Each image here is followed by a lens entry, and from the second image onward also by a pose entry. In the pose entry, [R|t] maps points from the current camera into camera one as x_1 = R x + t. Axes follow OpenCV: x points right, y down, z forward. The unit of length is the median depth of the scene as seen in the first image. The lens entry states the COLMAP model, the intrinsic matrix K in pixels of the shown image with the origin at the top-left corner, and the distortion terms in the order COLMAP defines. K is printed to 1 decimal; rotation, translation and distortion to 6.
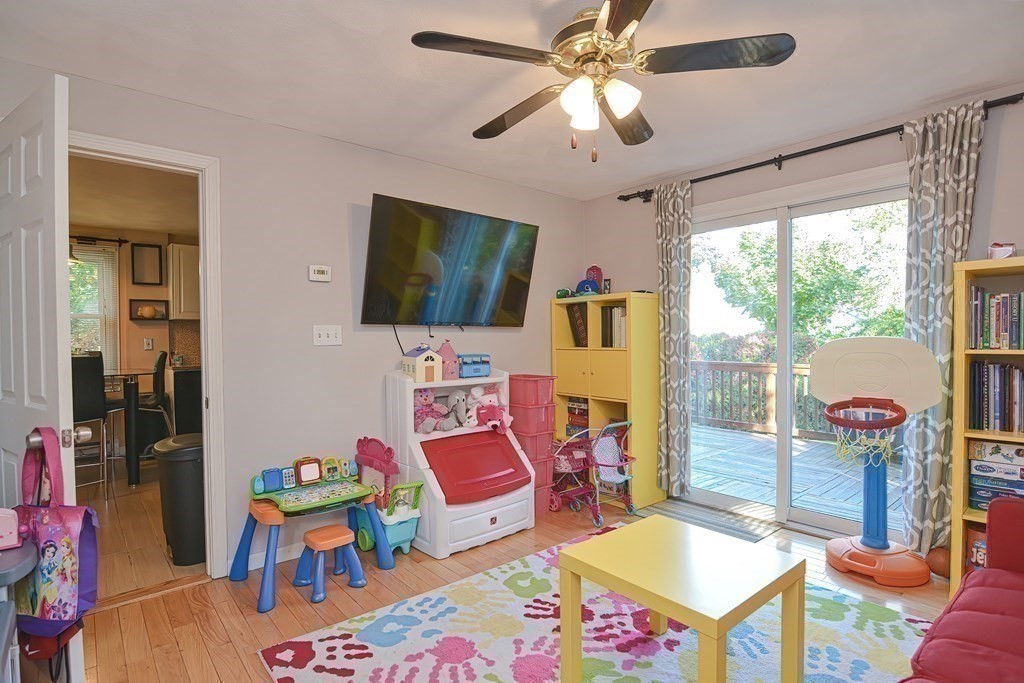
lens RADIAL K [[500.8, 0, 507.4], [0, 500.8, 343.6], [0, 0, 1]] dist [-0.013517, -0.006167]
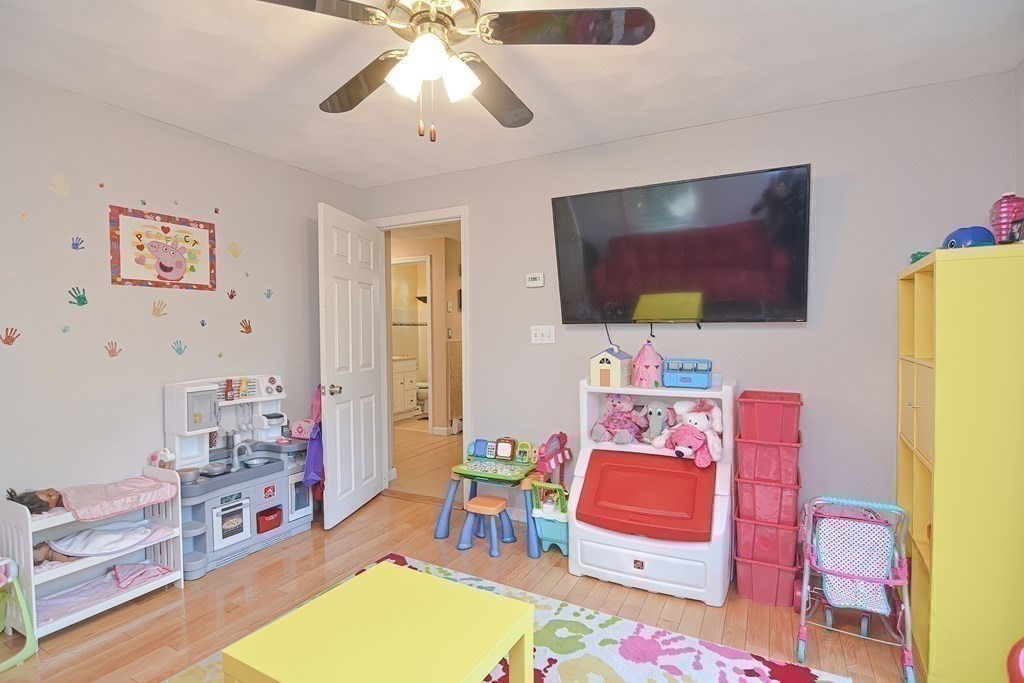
lens RADIAL K [[500.8, 0, 507.0], [0, 500.8, 346.5], [0, 0, 1]] dist [-0.013517, -0.006167]
pose [[0.371250, 0.032837, -0.927952, 1.210879], [-0.005940, 0.999438, 0.032991, -0.049742], [0.928514, -0.006736, 0.371237, 0.954863]]
